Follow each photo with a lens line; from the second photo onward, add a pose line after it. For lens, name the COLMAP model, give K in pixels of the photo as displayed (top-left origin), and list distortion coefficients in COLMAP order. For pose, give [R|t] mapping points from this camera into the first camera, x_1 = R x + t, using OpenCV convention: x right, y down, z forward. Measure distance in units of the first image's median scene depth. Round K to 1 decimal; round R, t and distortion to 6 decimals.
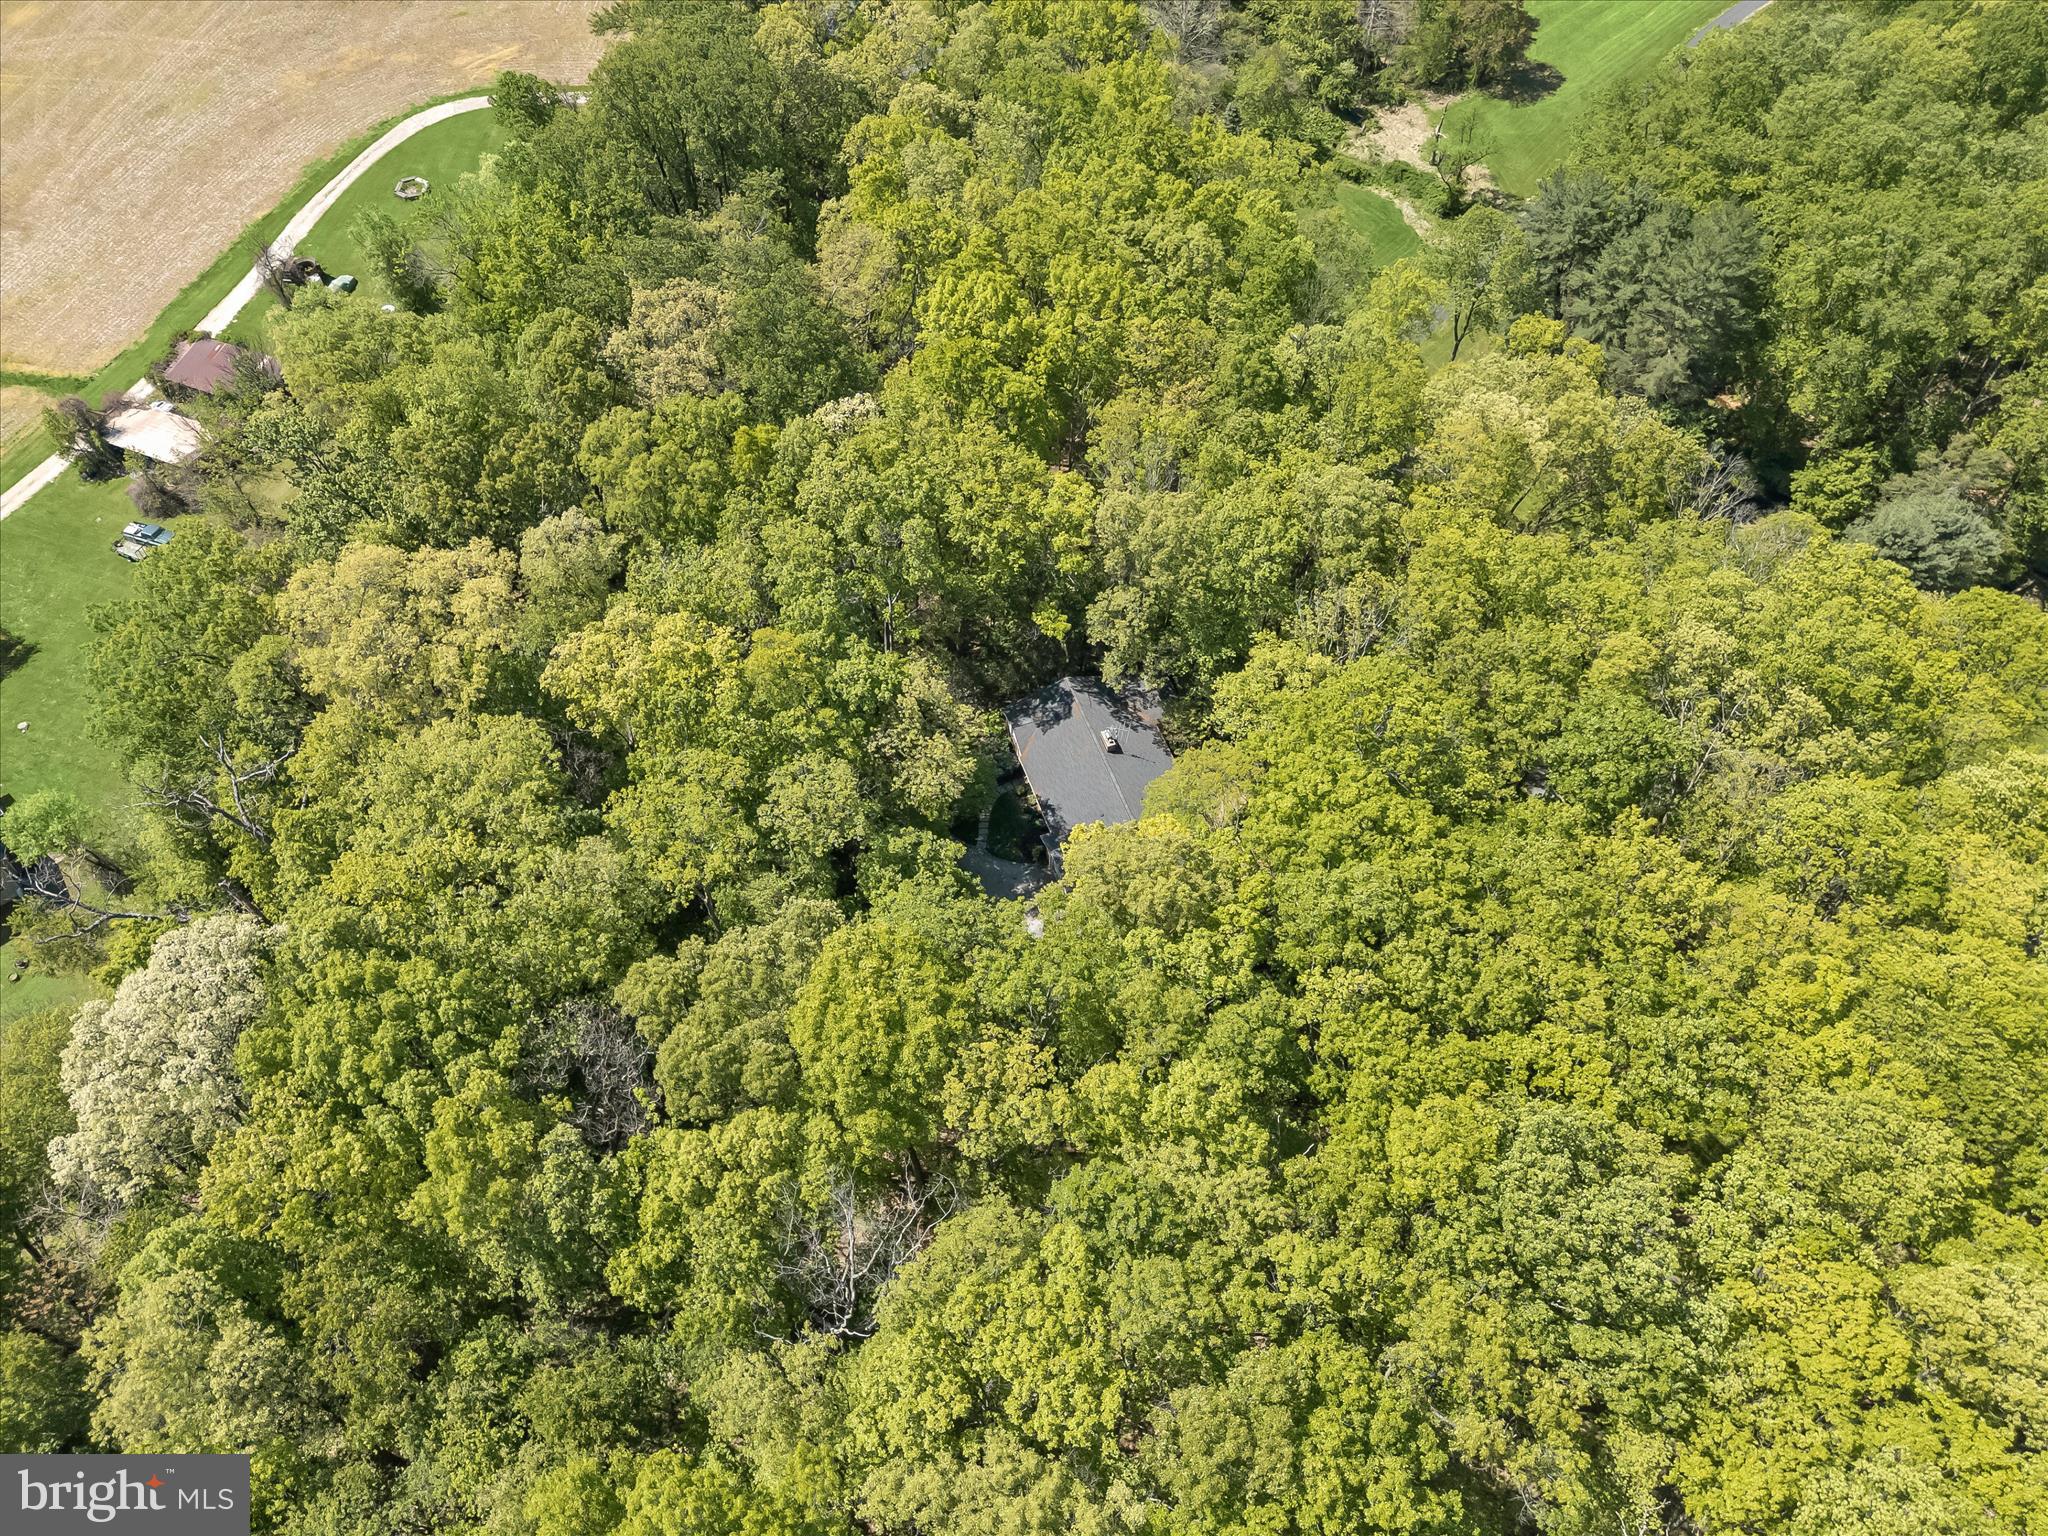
lens RADIAL K [[1518.4, 0, 1024.0], [0, 1518.4, 768.0], [0, 0, 1]] dist [-0.001874, 0.004766]
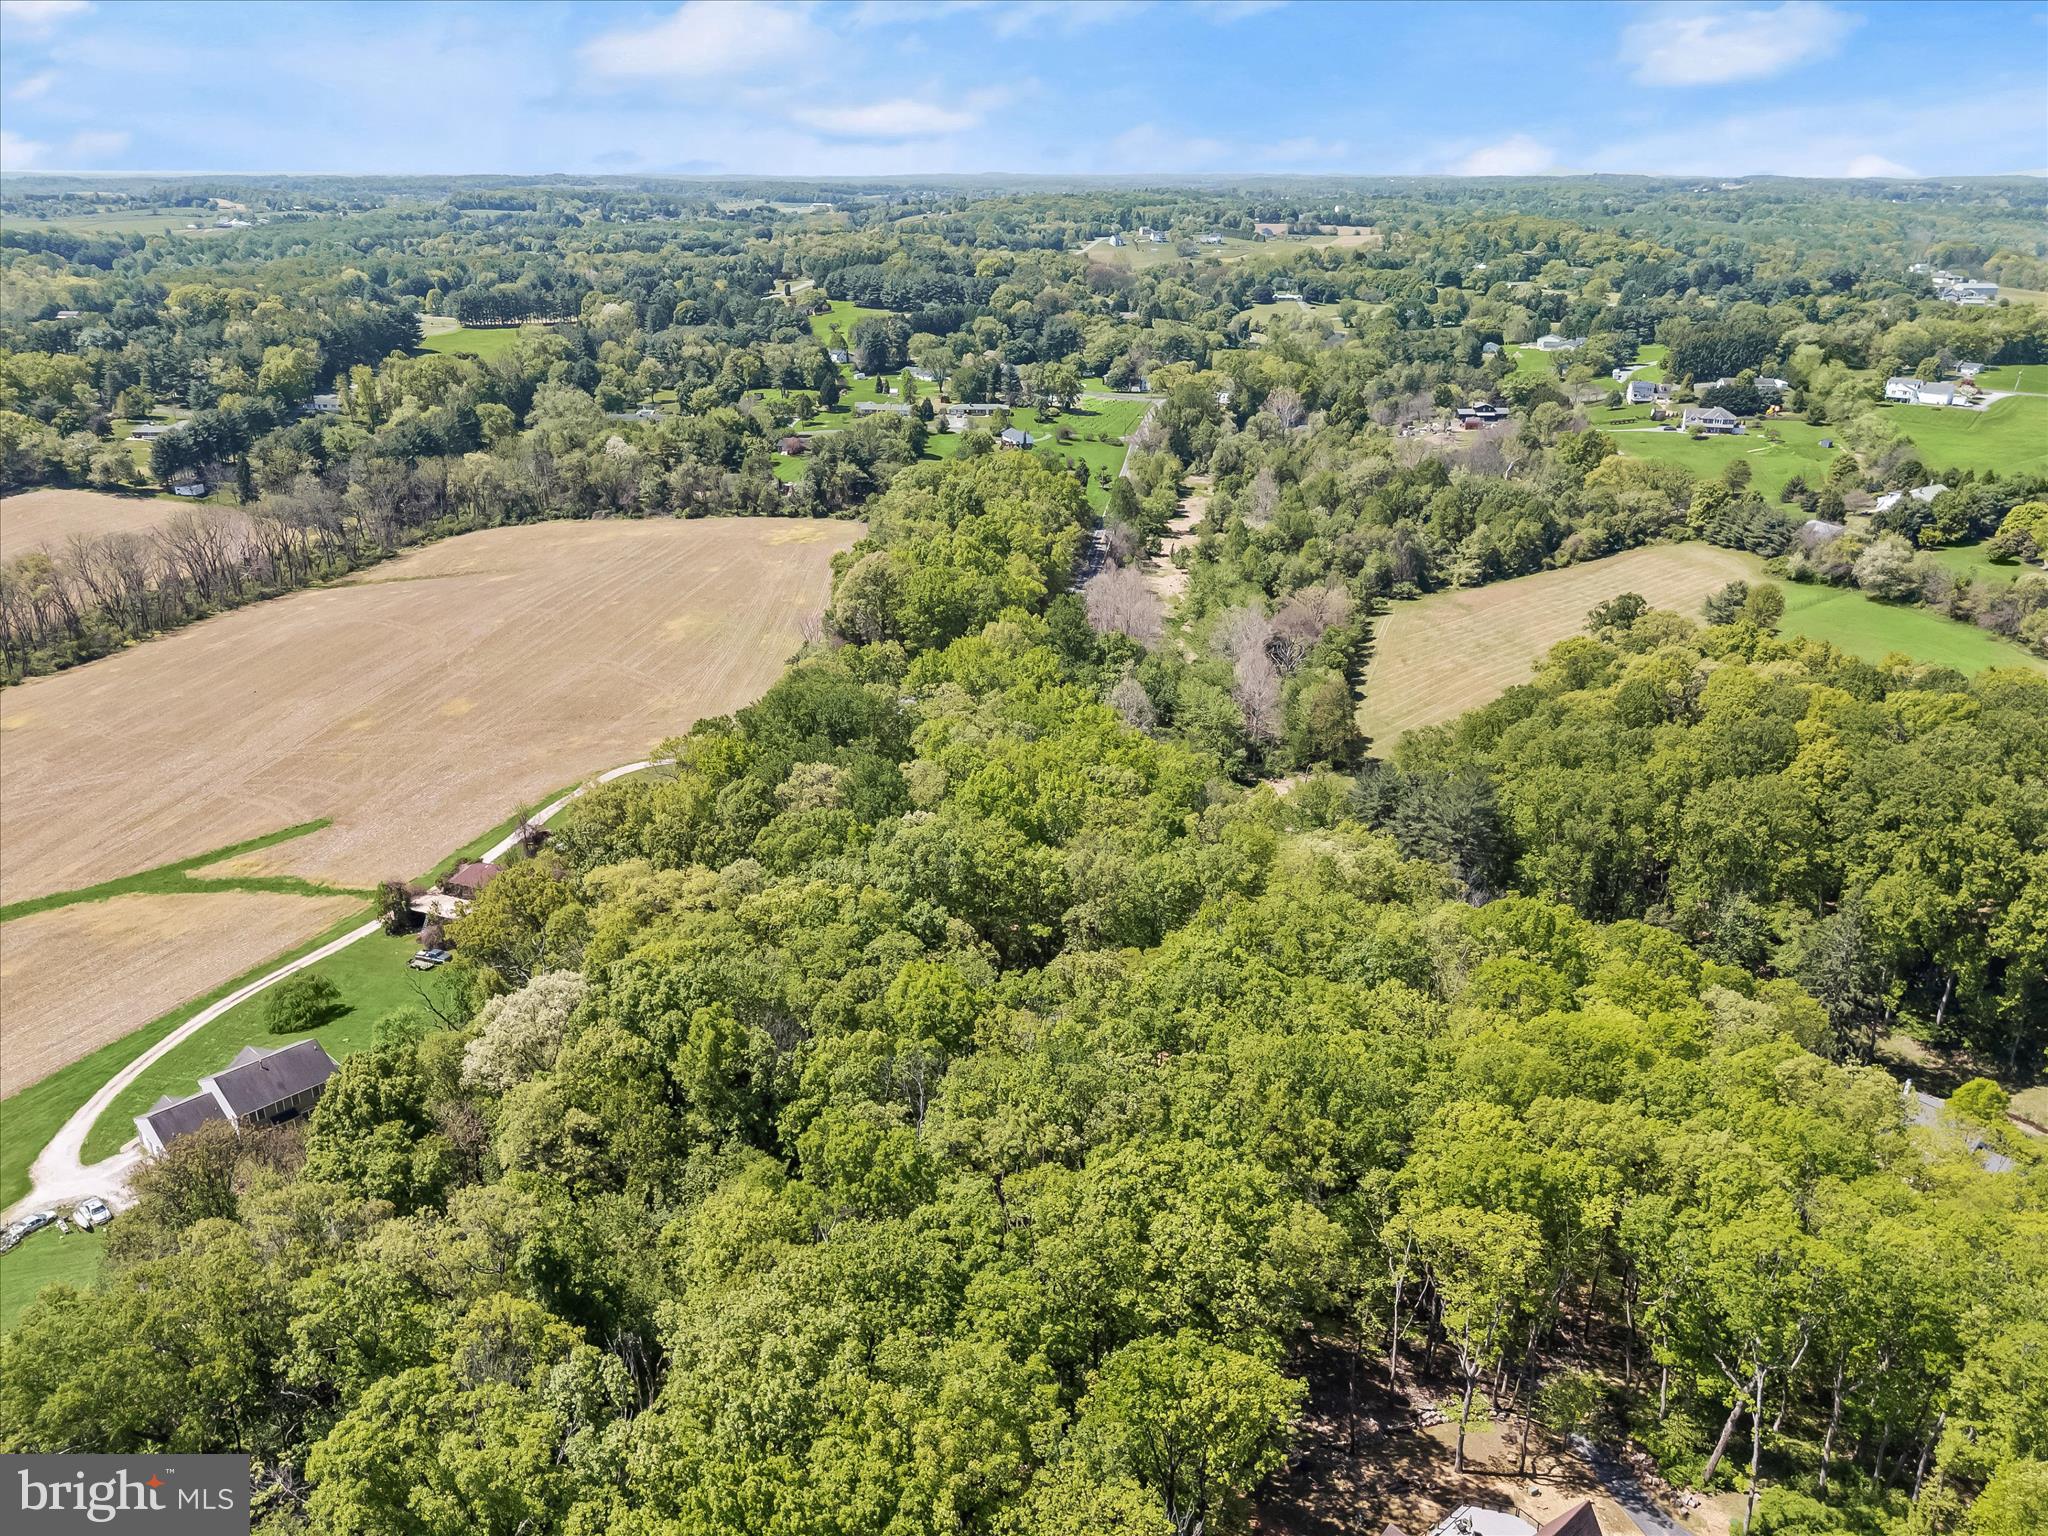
lens RADIAL K [[1553.6, 0, 1024.0], [0, 1553.6, 768.0], [0, 0, 1]] dist [0.096520, -0.076000]
pose [[0.999982, -0.003836, -0.004672, 0.009412], [0.000678, 0.839169, -0.543870, 0.555192], [0.006007, 0.543857, 0.839156, -0.404041]]
